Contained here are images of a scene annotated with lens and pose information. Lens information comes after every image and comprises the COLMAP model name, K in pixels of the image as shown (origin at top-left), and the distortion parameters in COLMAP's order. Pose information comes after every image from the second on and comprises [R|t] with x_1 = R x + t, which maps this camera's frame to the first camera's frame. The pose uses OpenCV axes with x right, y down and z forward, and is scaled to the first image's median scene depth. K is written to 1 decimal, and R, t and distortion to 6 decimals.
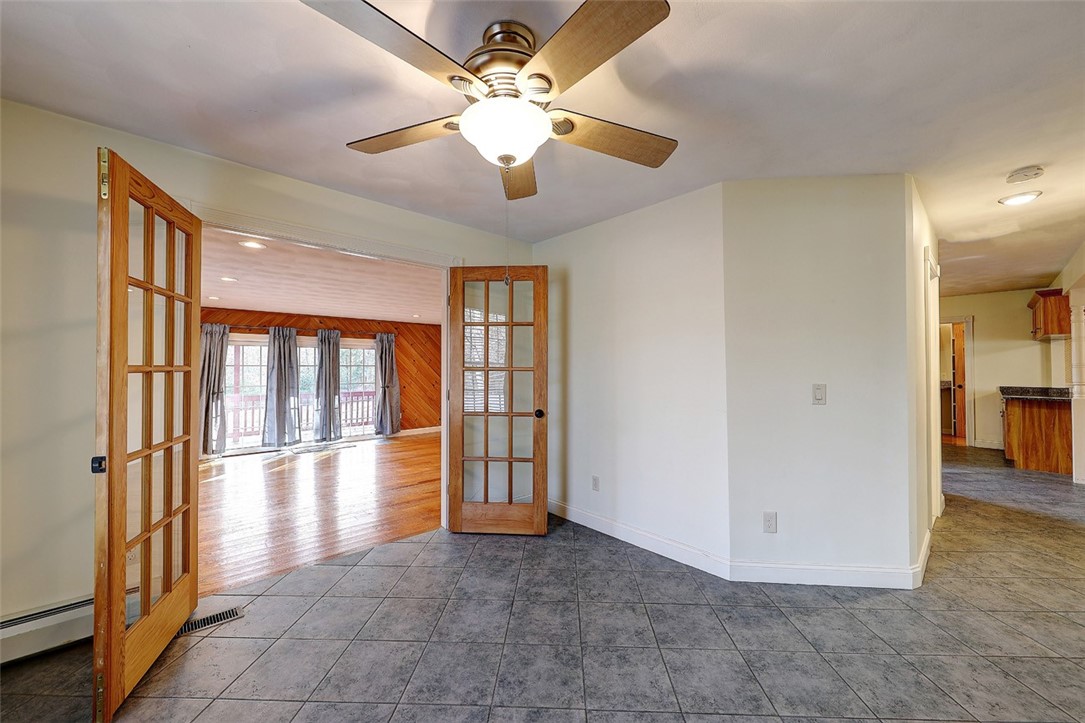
lens RADIAL K [[412.6, 0, 543.1], [0, 412.6, 363.0], [0, 0, 1]] dist [0.000014, 0.000045]
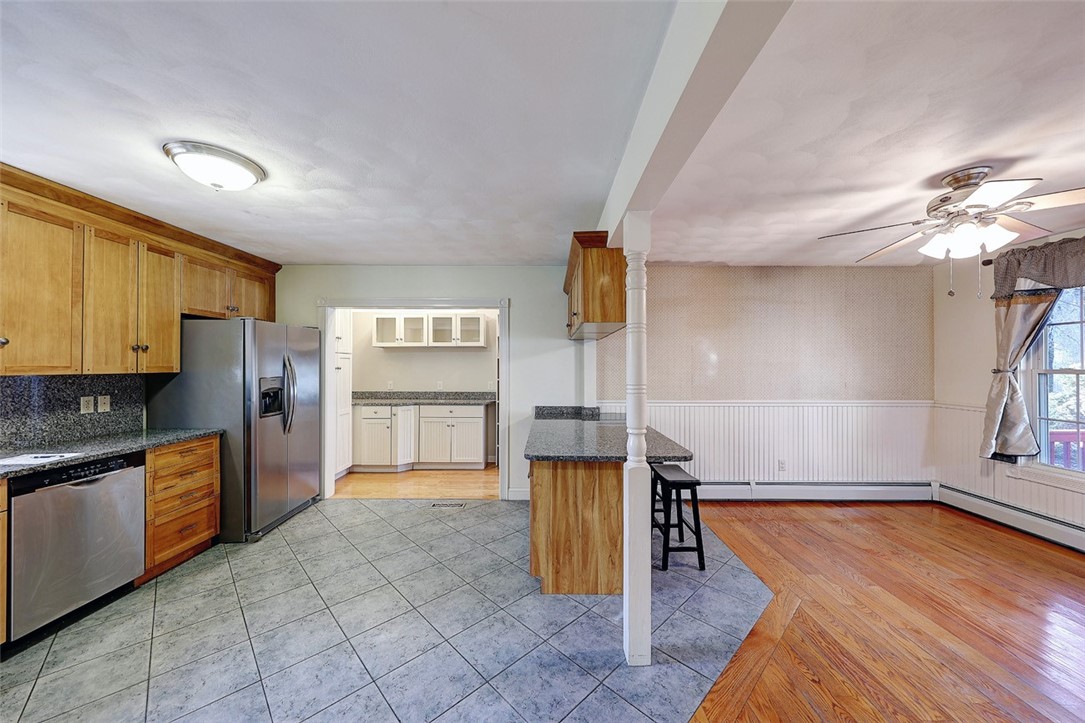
lens RADIAL K [[401.1, 0, 542.2], [0, 401.1, 363.1], [0, 0, 1]] dist [0.000012, 0.000000]
pose [[0.690278, 0.005785, 0.723521, 0.810662], [-0.011711, 0.999926, 0.003178, -0.019298], [-0.723449, -0.010667, 0.690295, 0.684964]]
